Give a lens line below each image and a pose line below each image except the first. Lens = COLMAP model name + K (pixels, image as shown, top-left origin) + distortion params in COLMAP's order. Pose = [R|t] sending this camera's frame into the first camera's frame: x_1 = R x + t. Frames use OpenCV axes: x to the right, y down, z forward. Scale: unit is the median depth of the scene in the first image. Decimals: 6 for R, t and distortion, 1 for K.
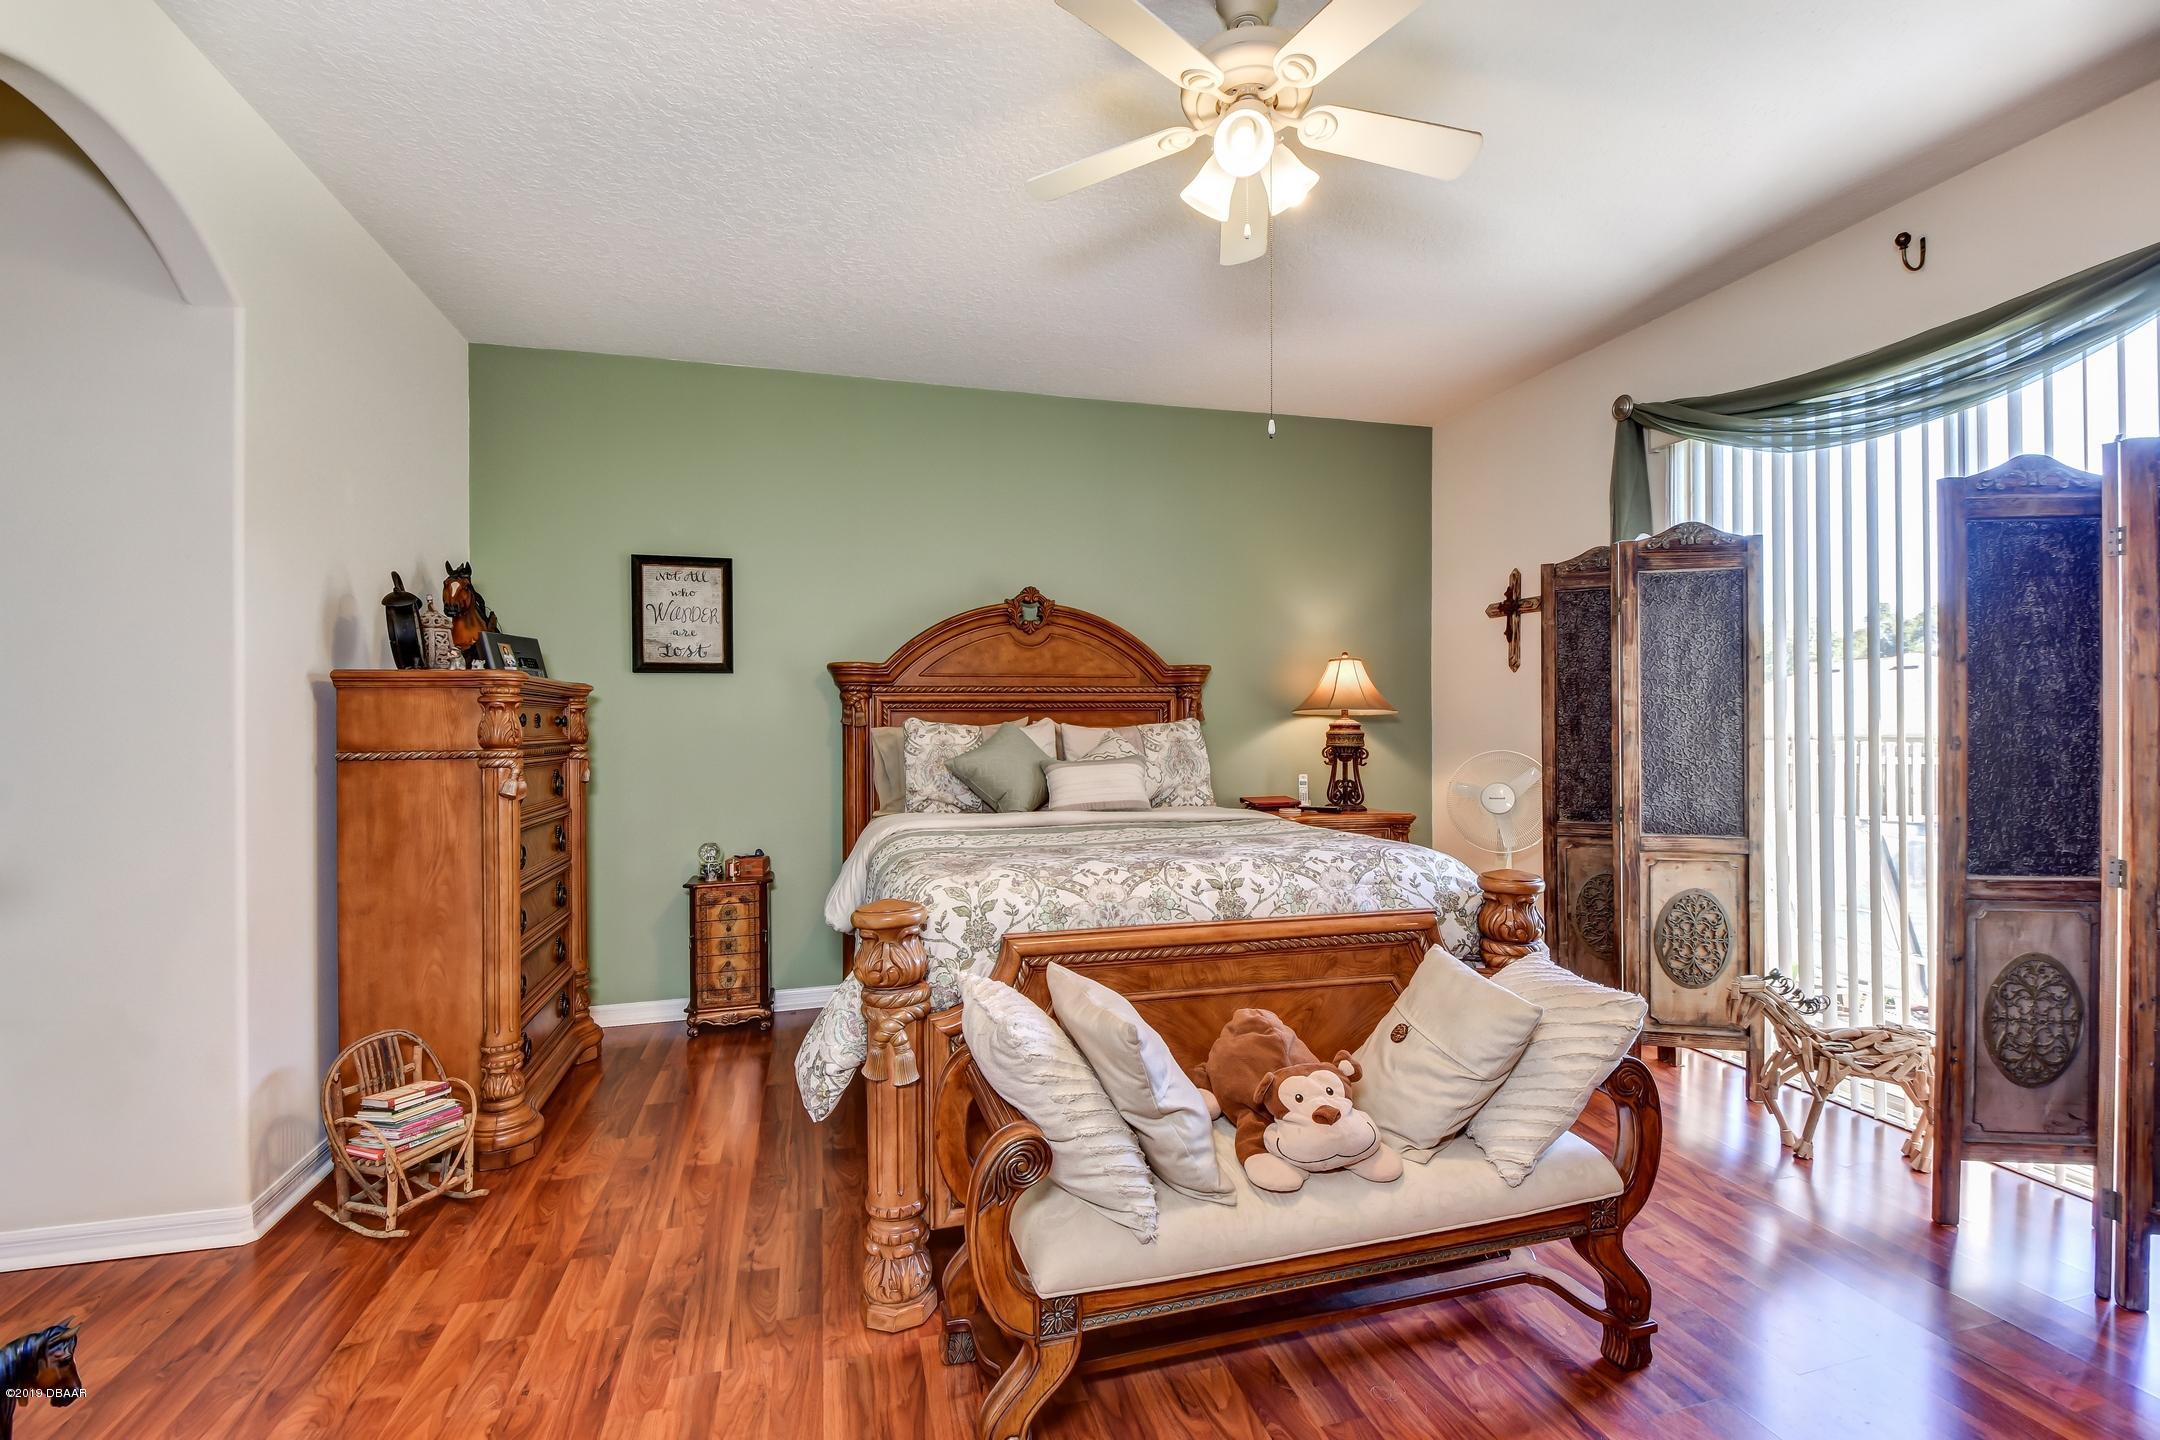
lens RADIAL K [[944.3, 0, 1088.0], [0, 944.3, 716.0], [0, 0, 1]] dist [0.064241, -0.051484]
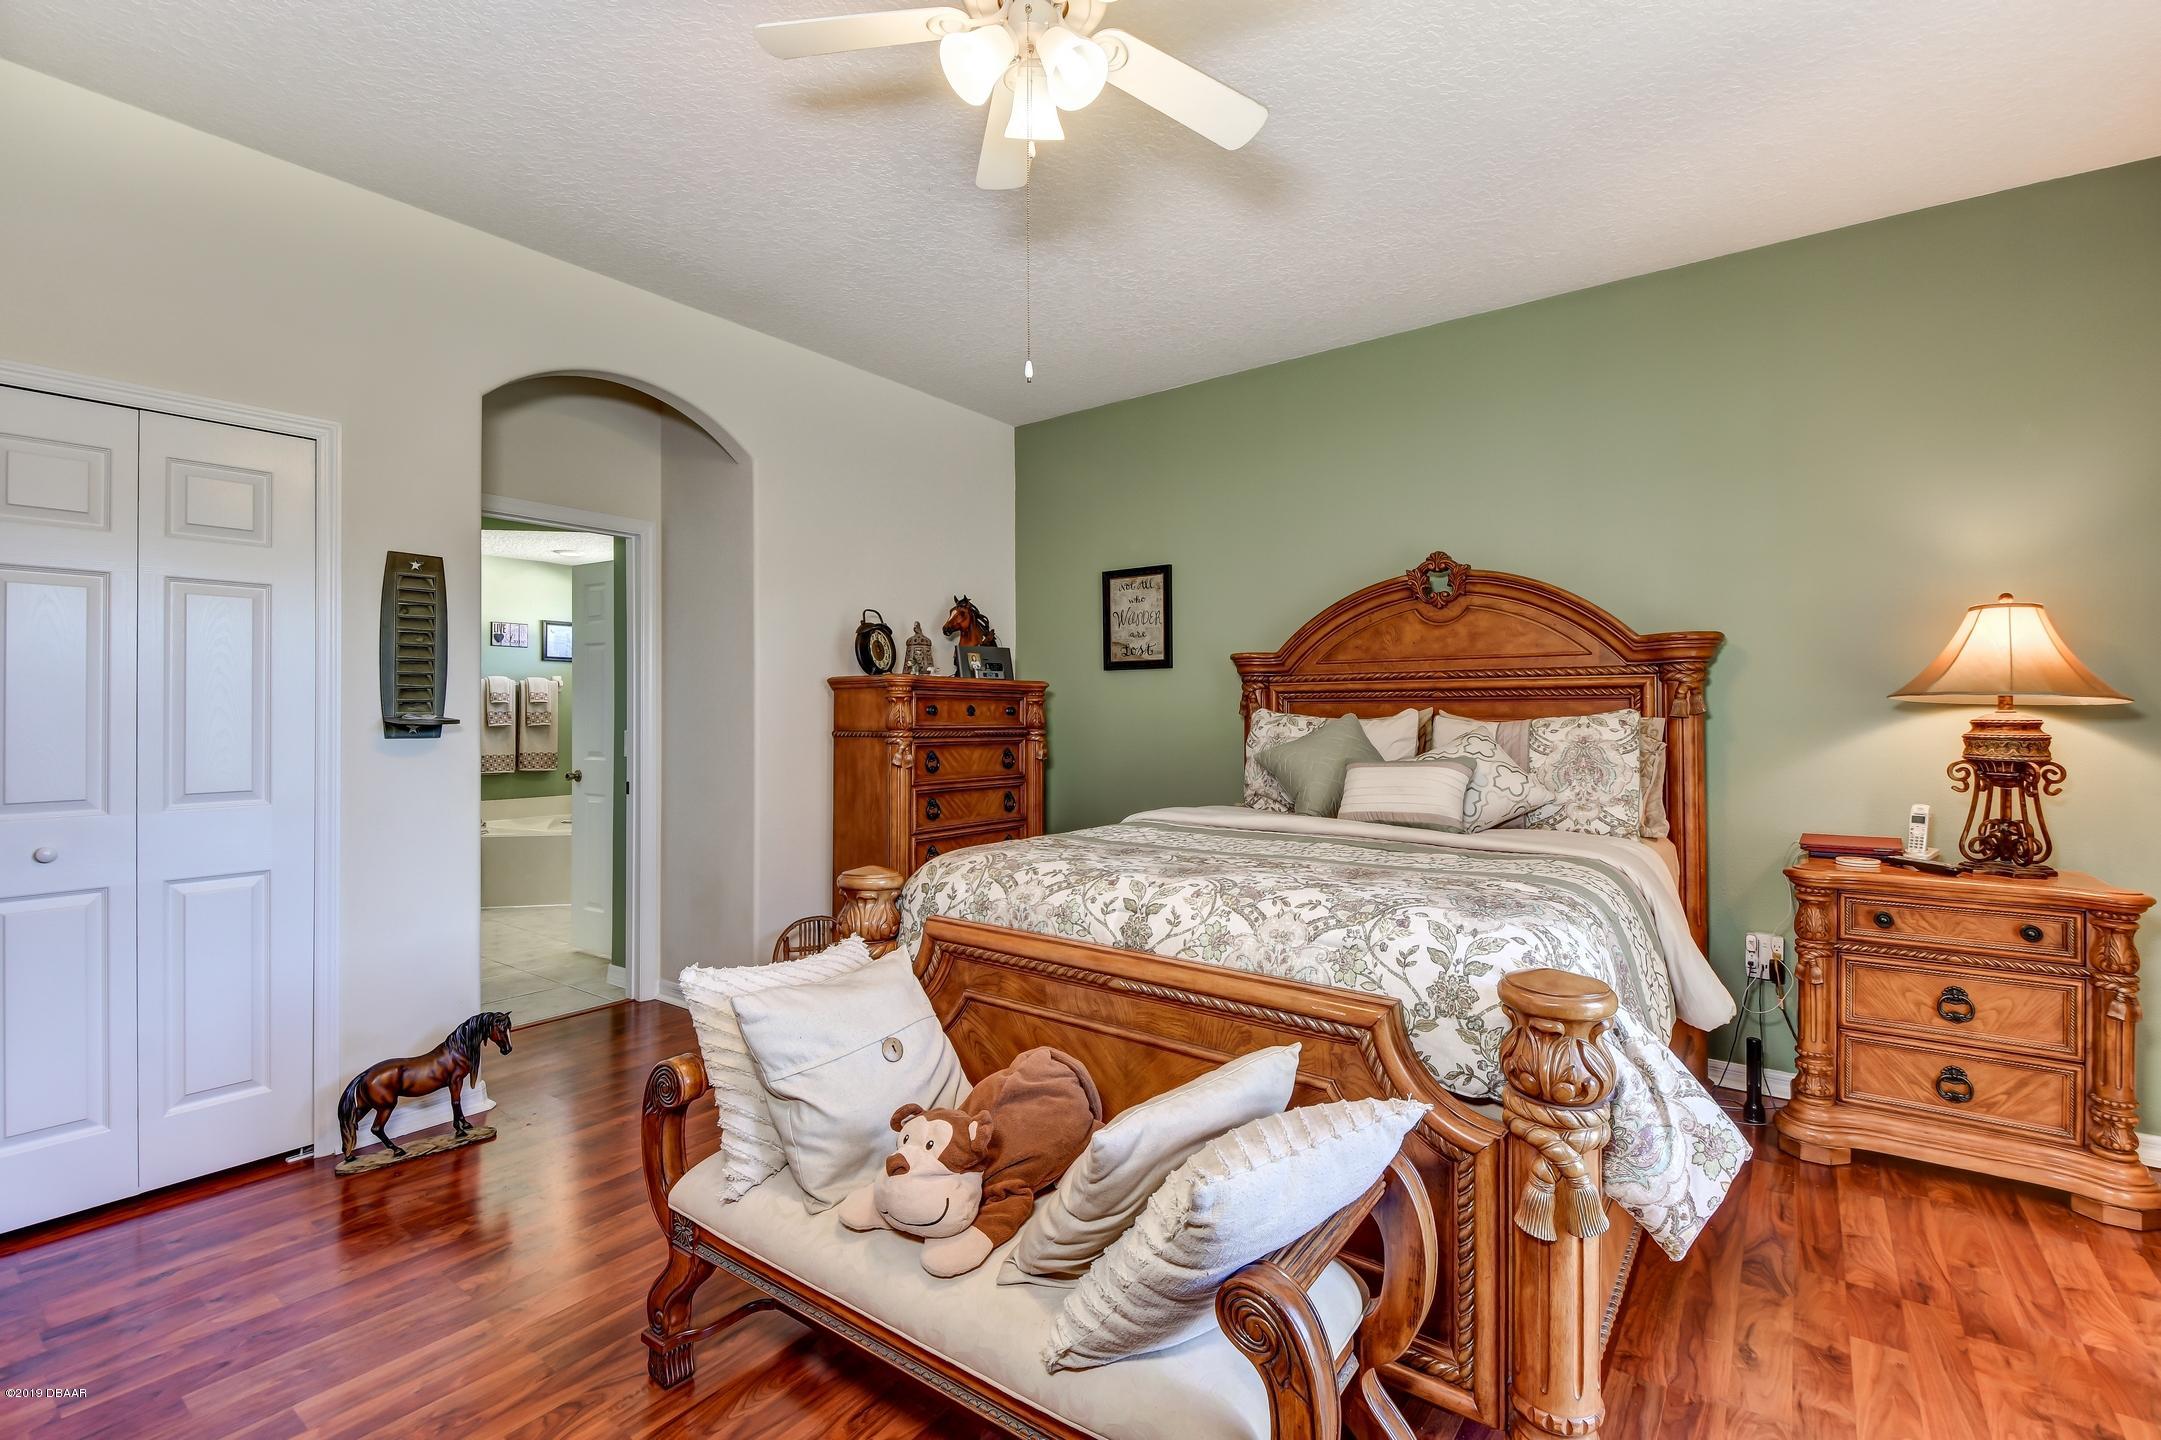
lens RADIAL K [[944.7, 0, 1088.5], [0, 944.7, 716.0], [0, 0, 1]] dist [0.064241, -0.051484]
pose [[0.615260, 0.007074, -0.788292, 0.441678], [0.000801, 0.999954, 0.009599, -0.000102], [0.788324, -0.006537, 0.615226, 0.255545]]
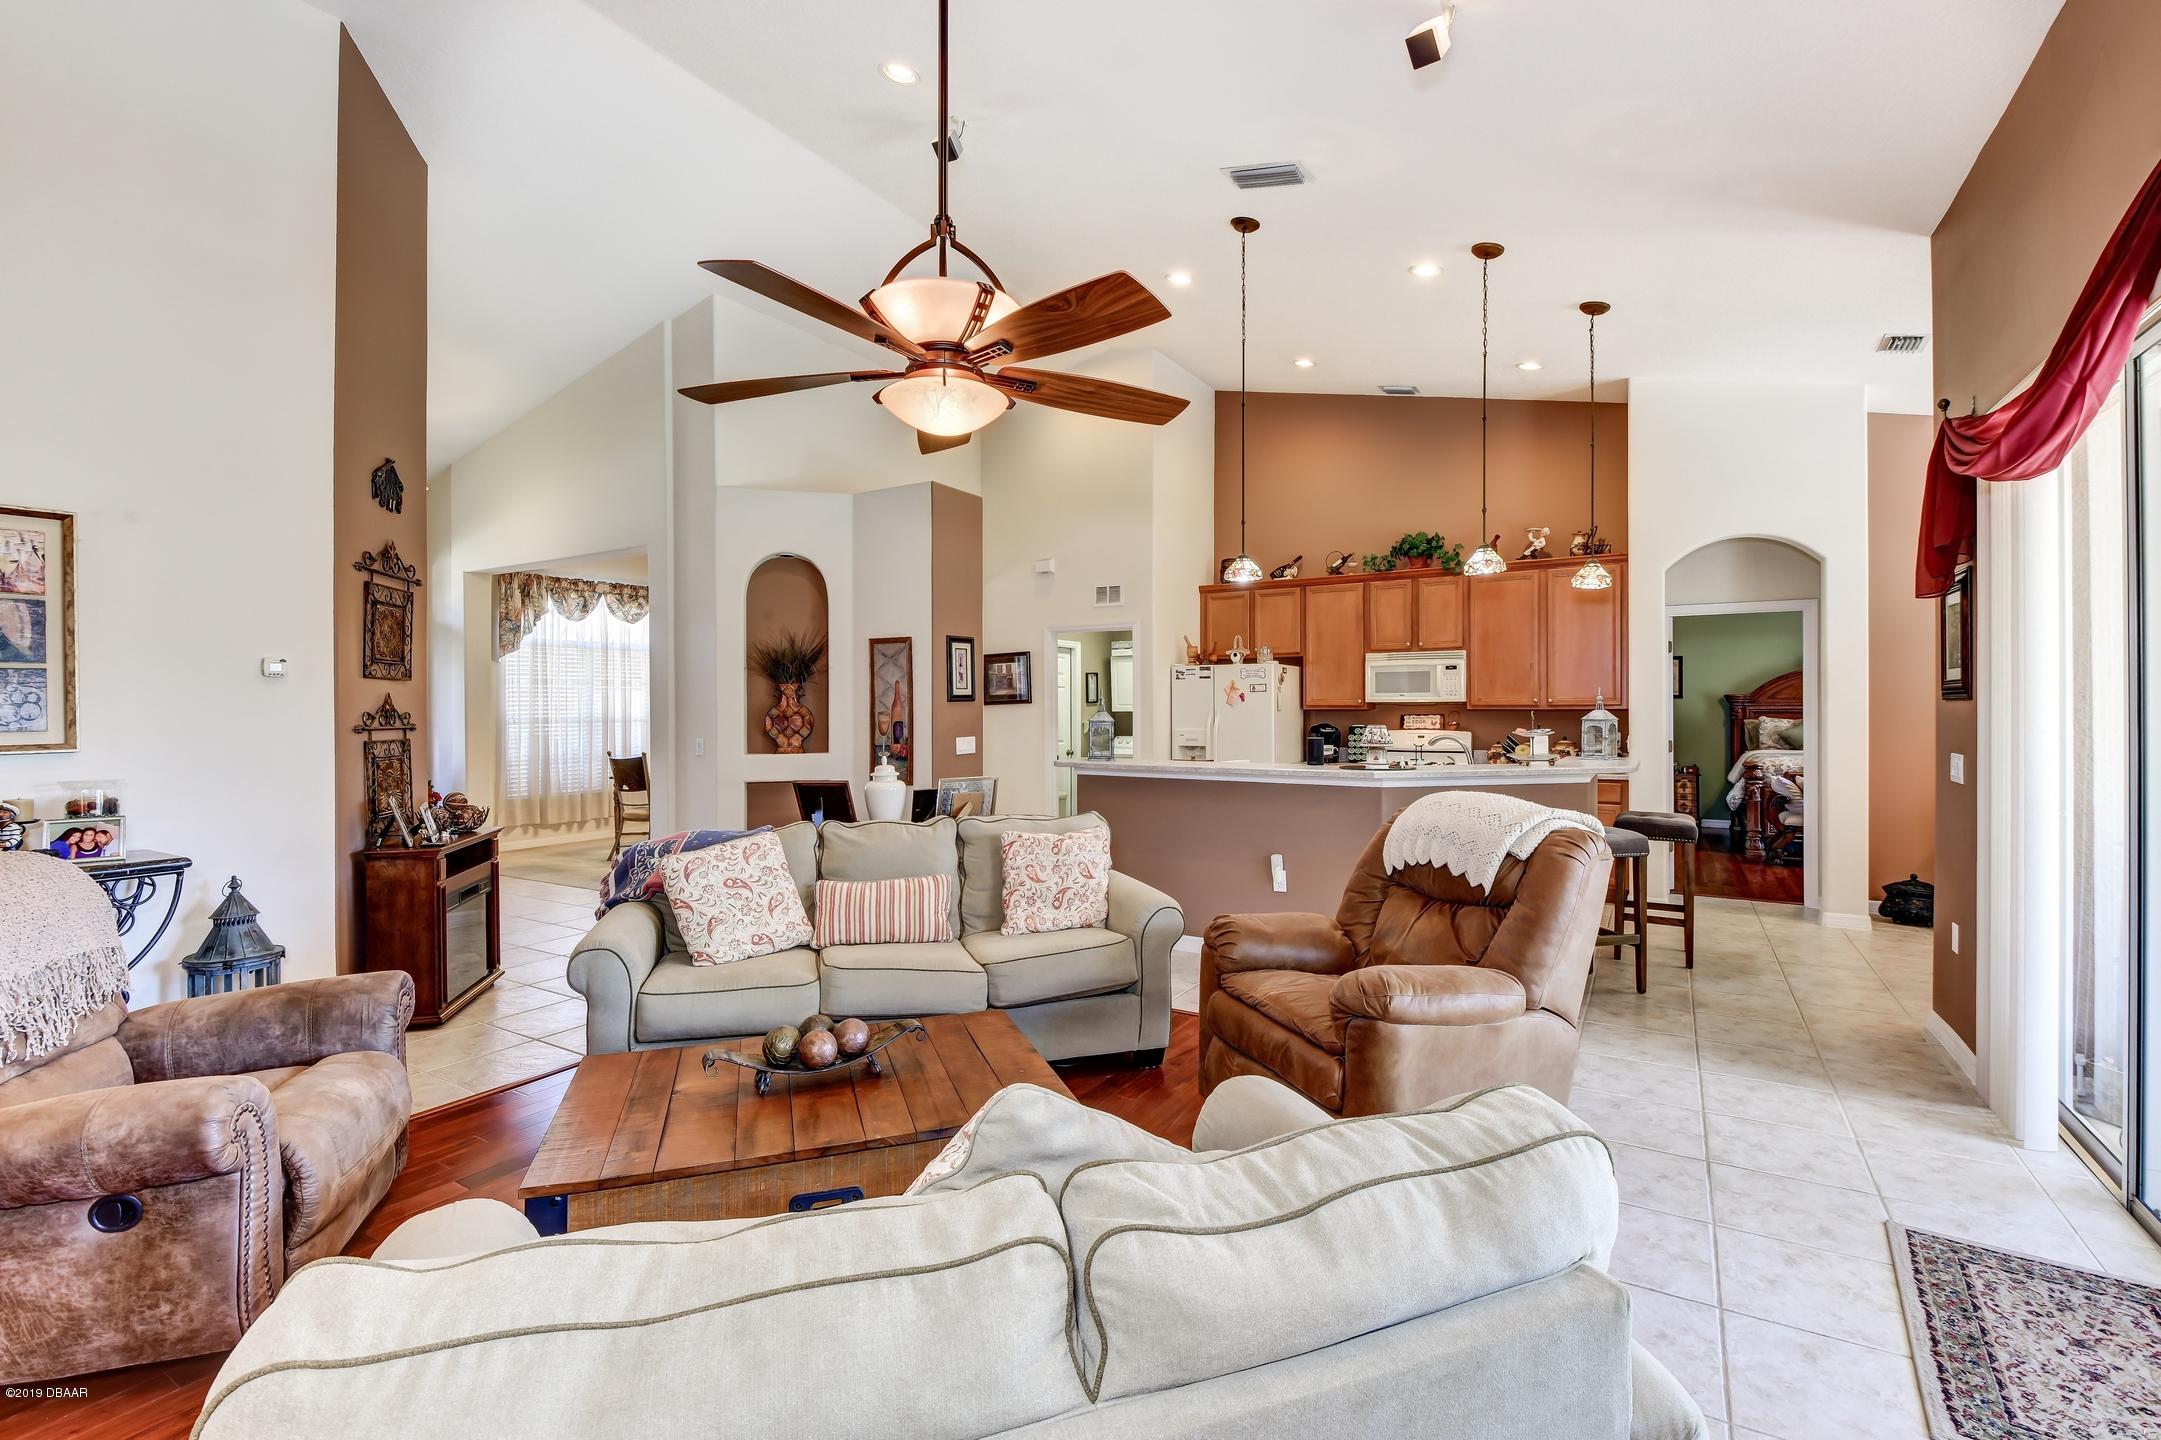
lens RADIAL K [[957.2, 0, 1091.0], [0, 957.2, 714.2], [0, 0, 1]] dist [0.022421, -0.014444]
pose [[0.690310, 0.006734, -0.723482, 0.446850], [0.000966, 0.999947, 0.010229, -0.031030], [0.723513, -0.007760, 0.690267, -2.117915]]
